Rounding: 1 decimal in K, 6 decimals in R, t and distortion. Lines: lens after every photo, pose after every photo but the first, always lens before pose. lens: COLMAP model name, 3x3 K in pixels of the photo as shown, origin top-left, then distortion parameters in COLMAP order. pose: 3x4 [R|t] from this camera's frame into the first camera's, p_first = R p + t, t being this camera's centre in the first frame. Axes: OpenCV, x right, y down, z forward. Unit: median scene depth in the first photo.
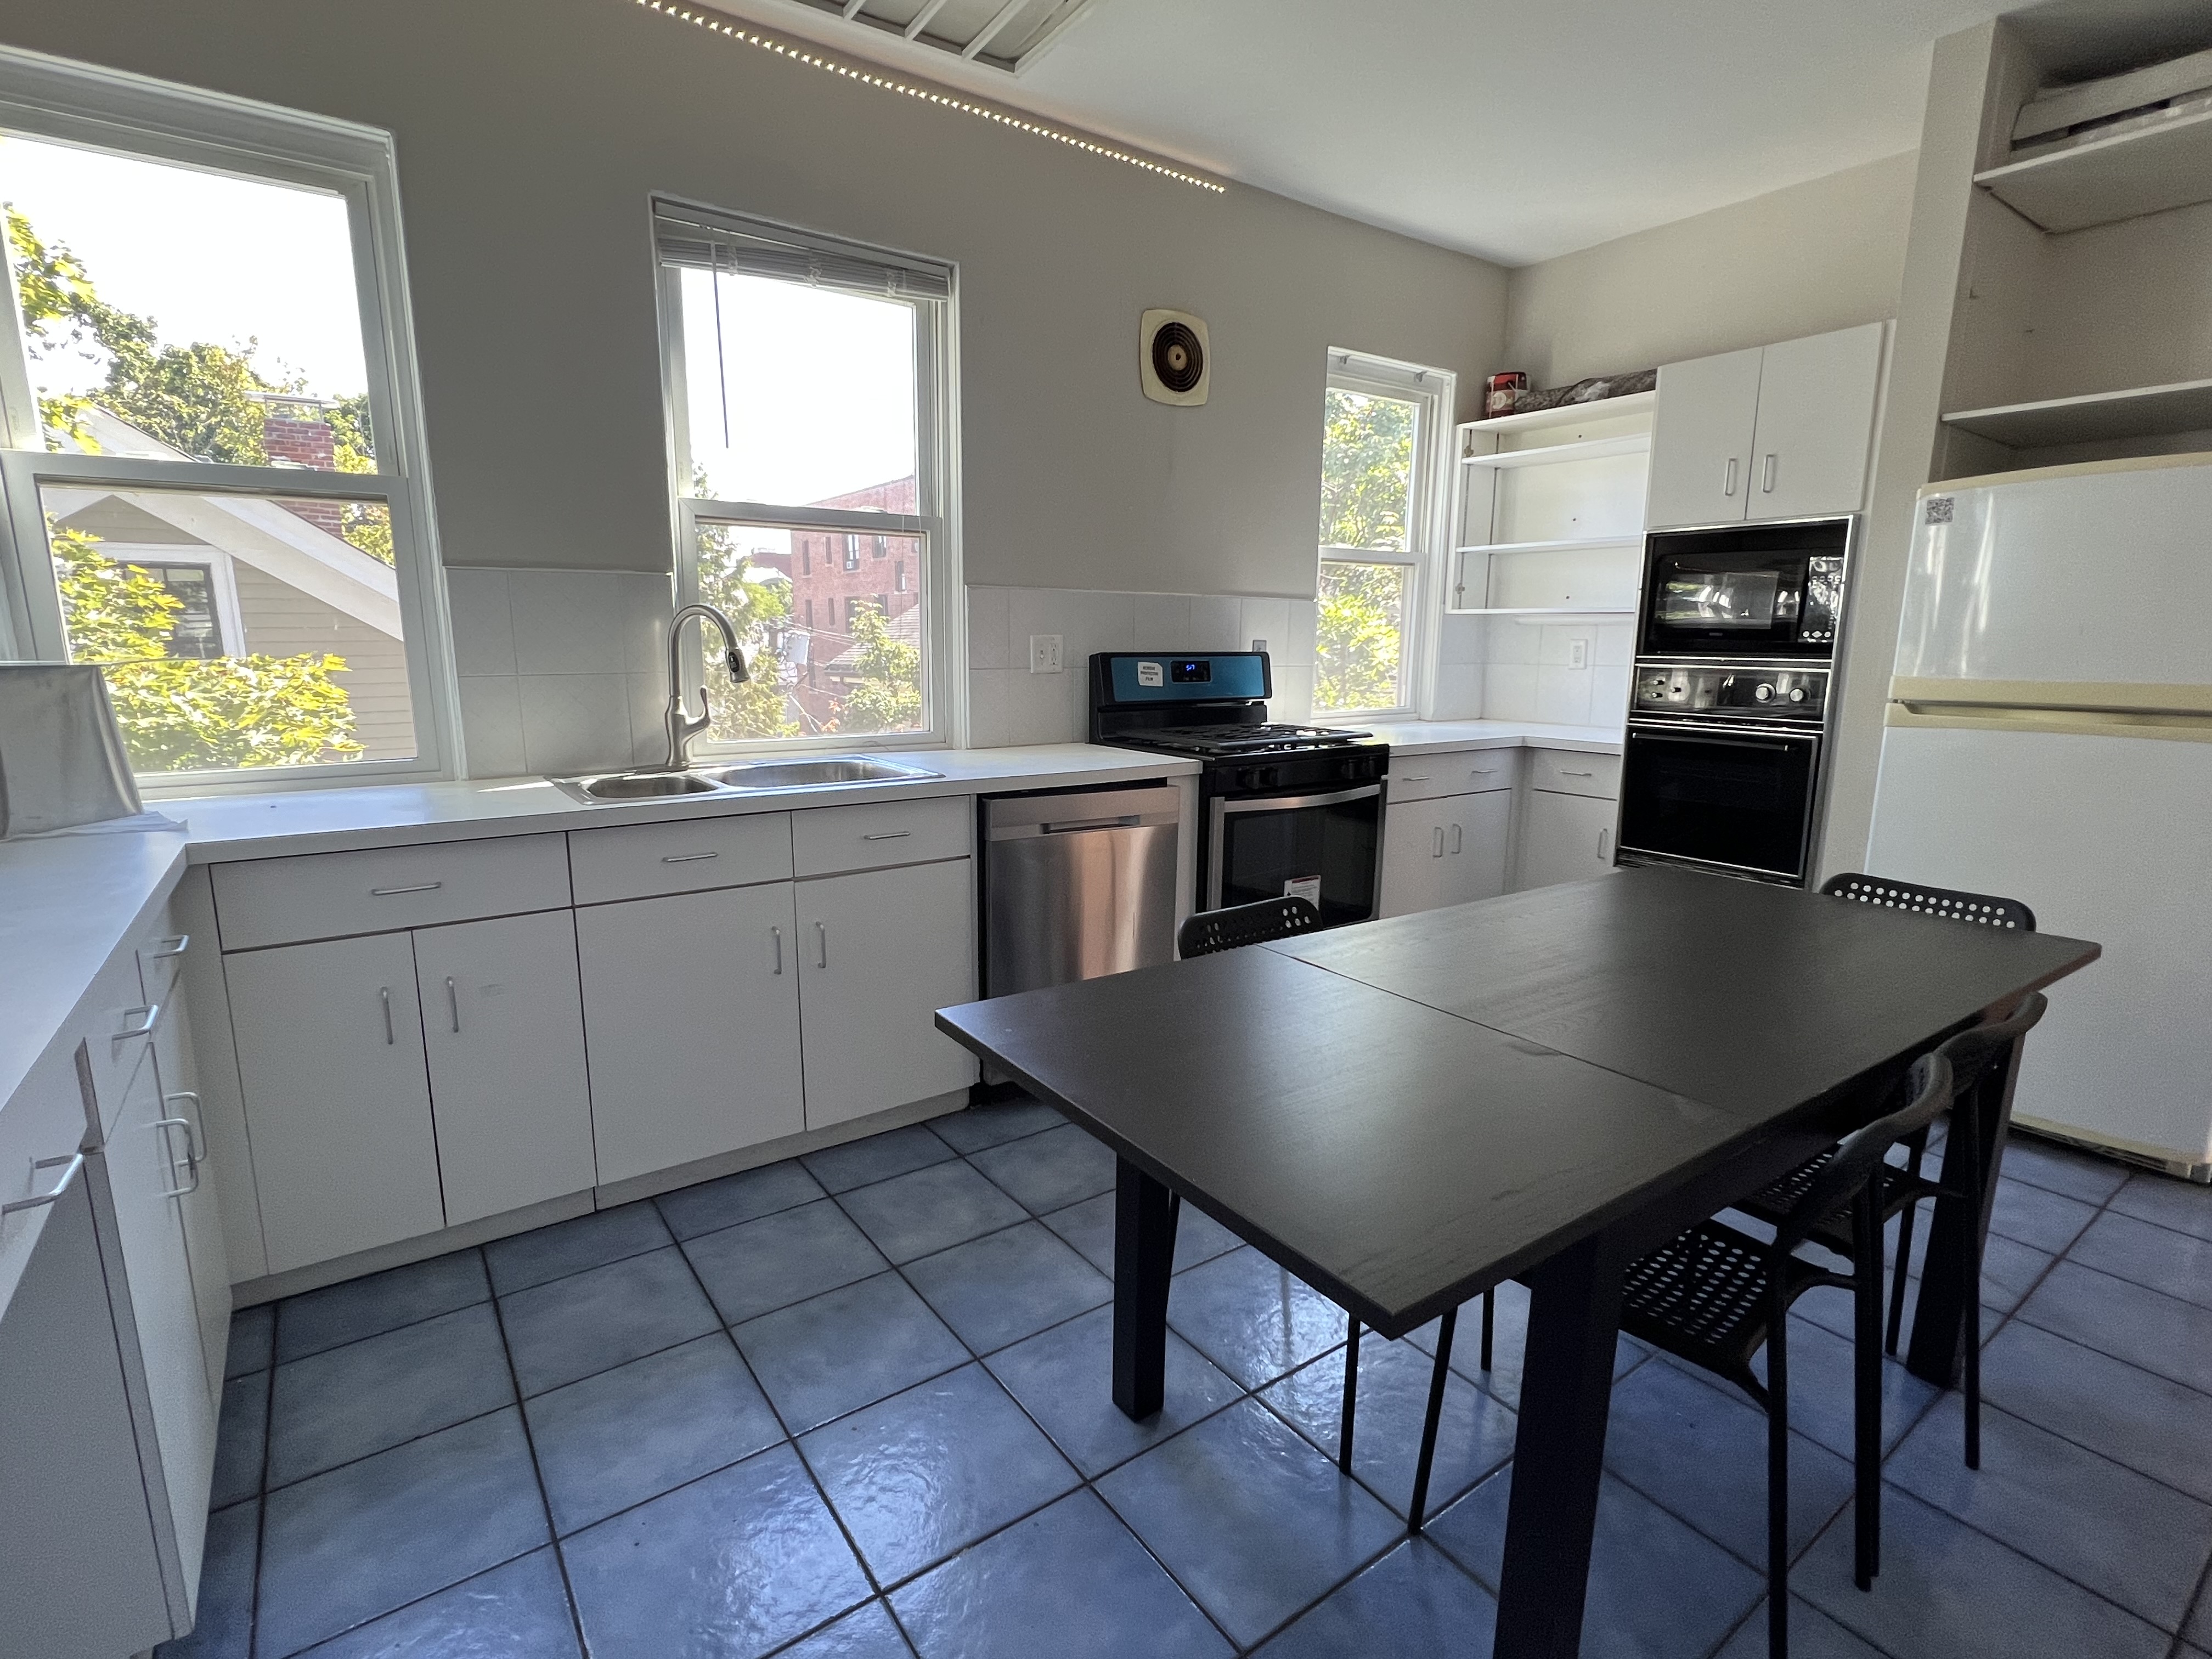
lens RADIAL K [[1057.4, 0, 1104.2], [0, 1057.4, 842.2], [0, 0, 1]] dist [0.002361, 0.000322]
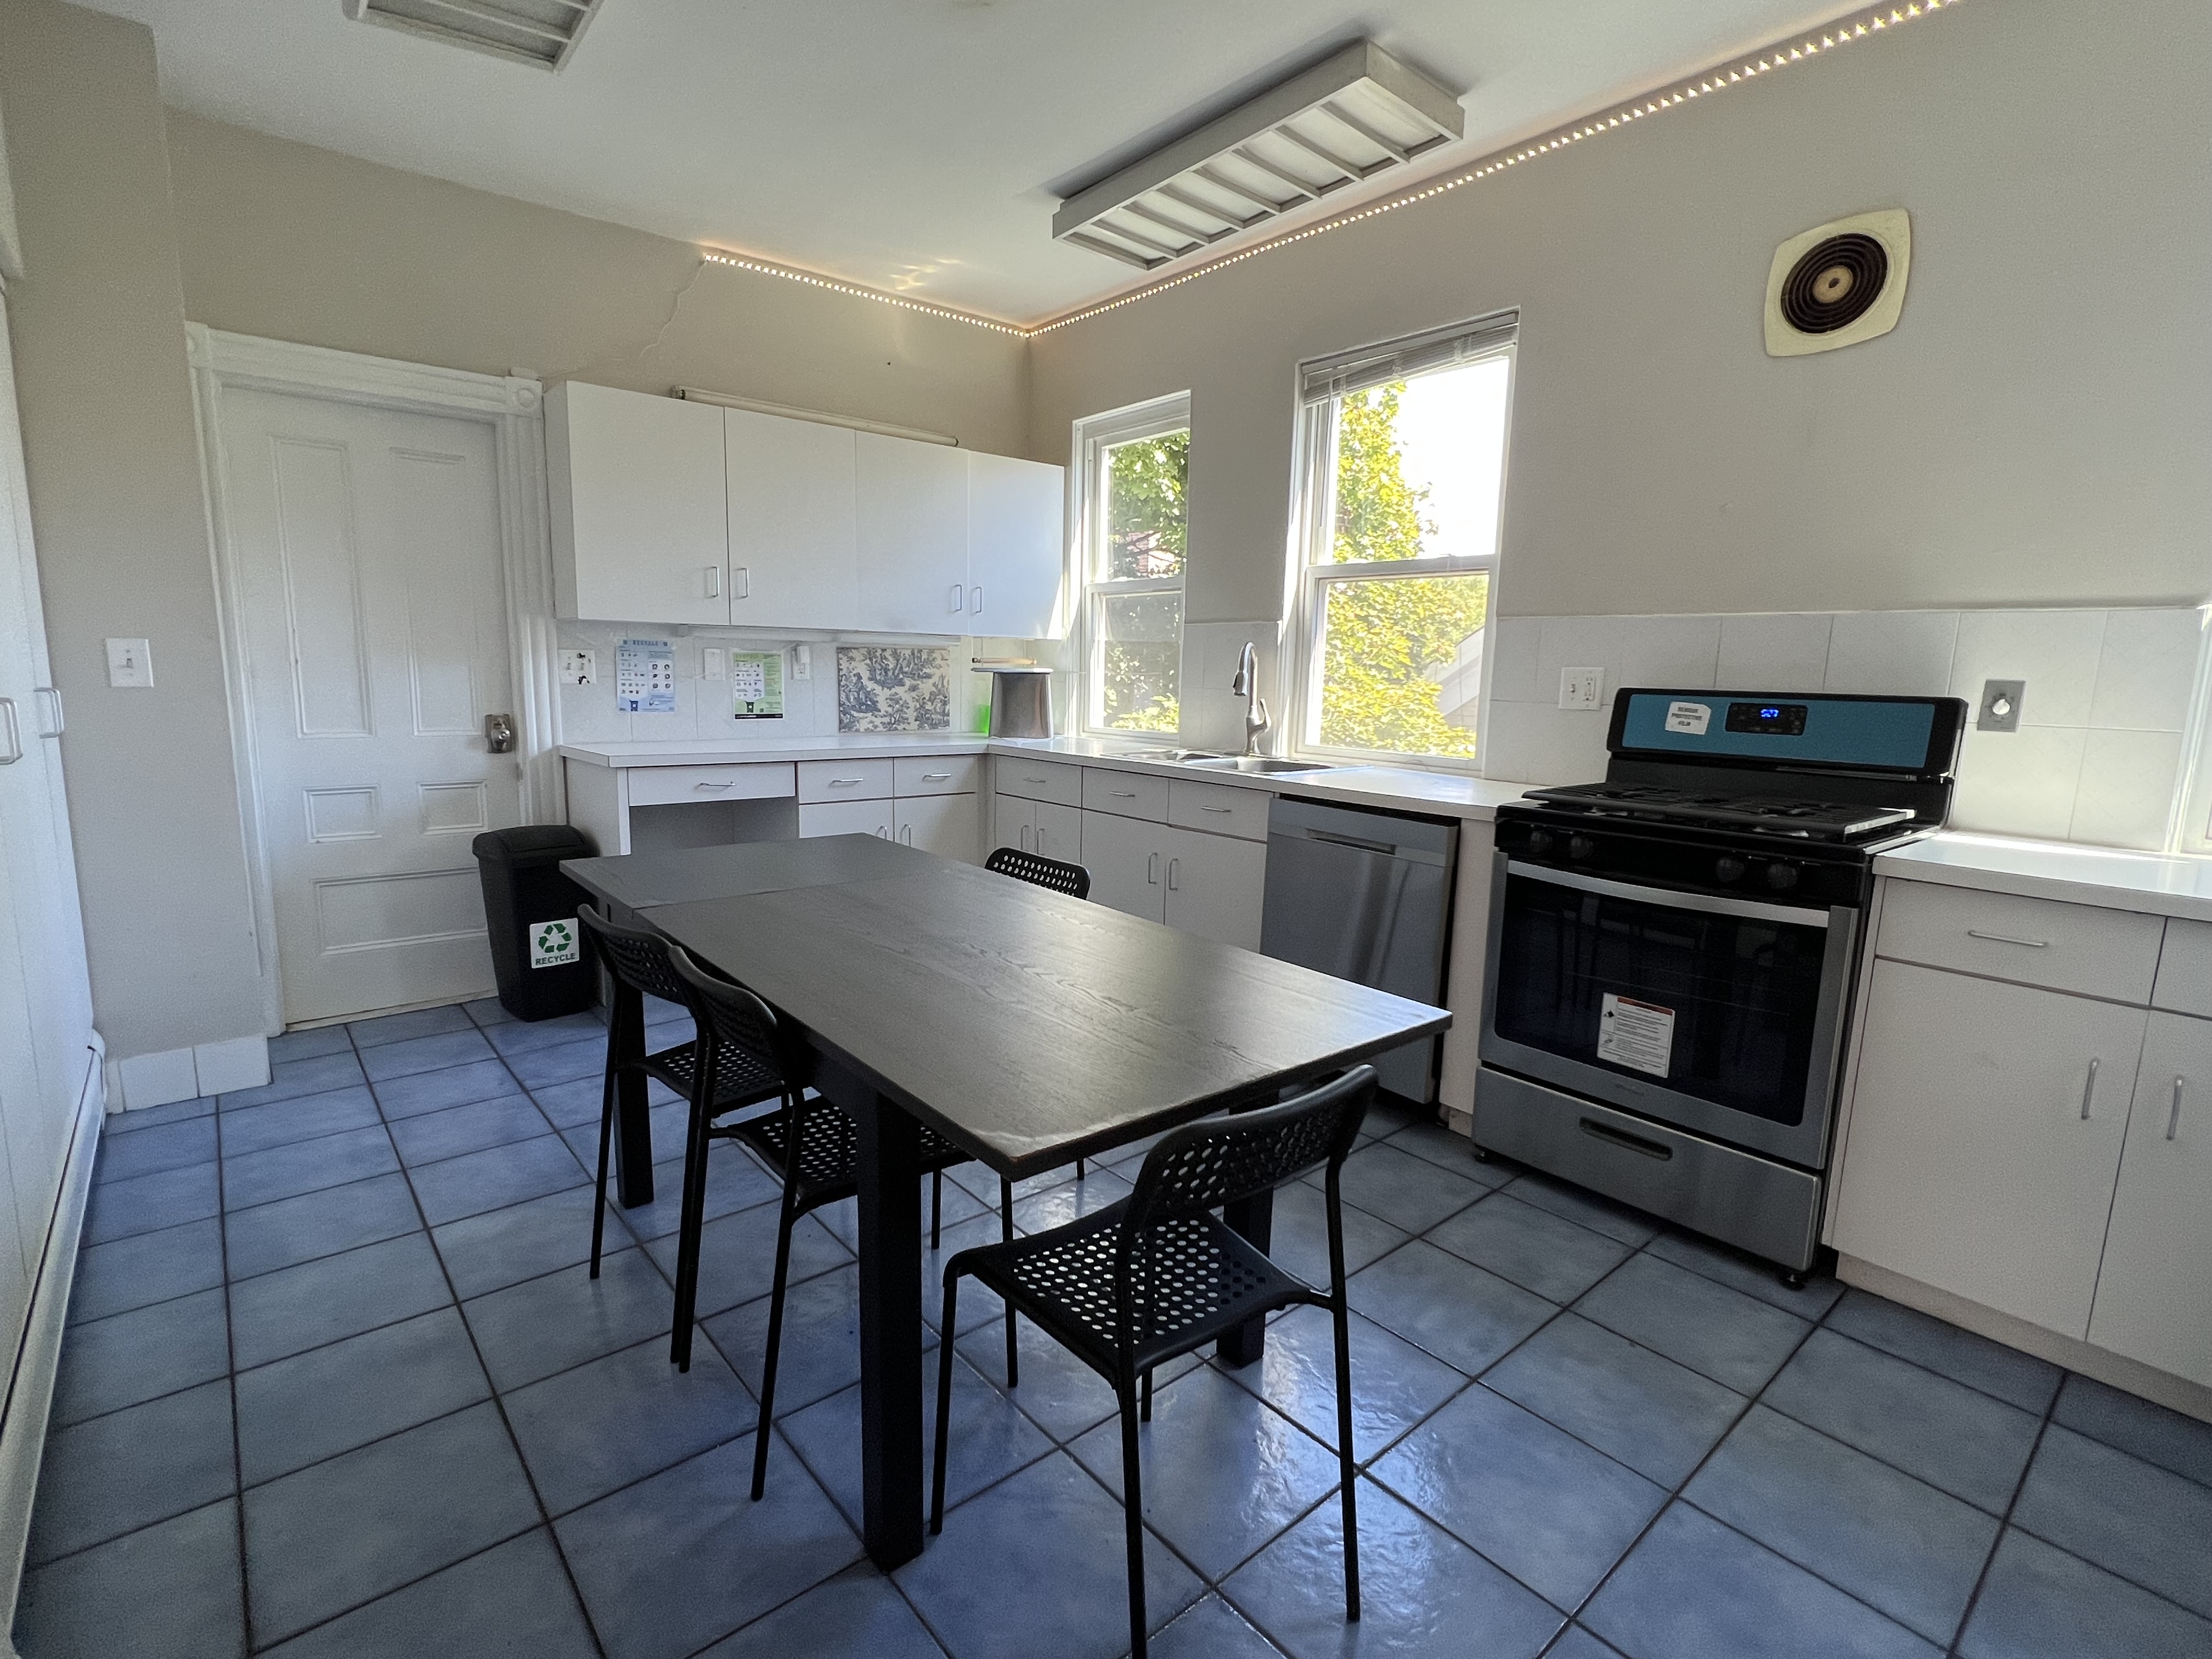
lens RADIAL K [[1057.4, 0, 1106.6], [0, 1057.4, 826.5], [0, 0, 1]] dist [0.002361, 0.000322]
pose [[0.094532, 0.144691, -0.984951, 0.811335], [-0.216089, 0.968775, 0.121575, -0.087292], [0.971787, 0.201345, 0.122846, 0.527154]]
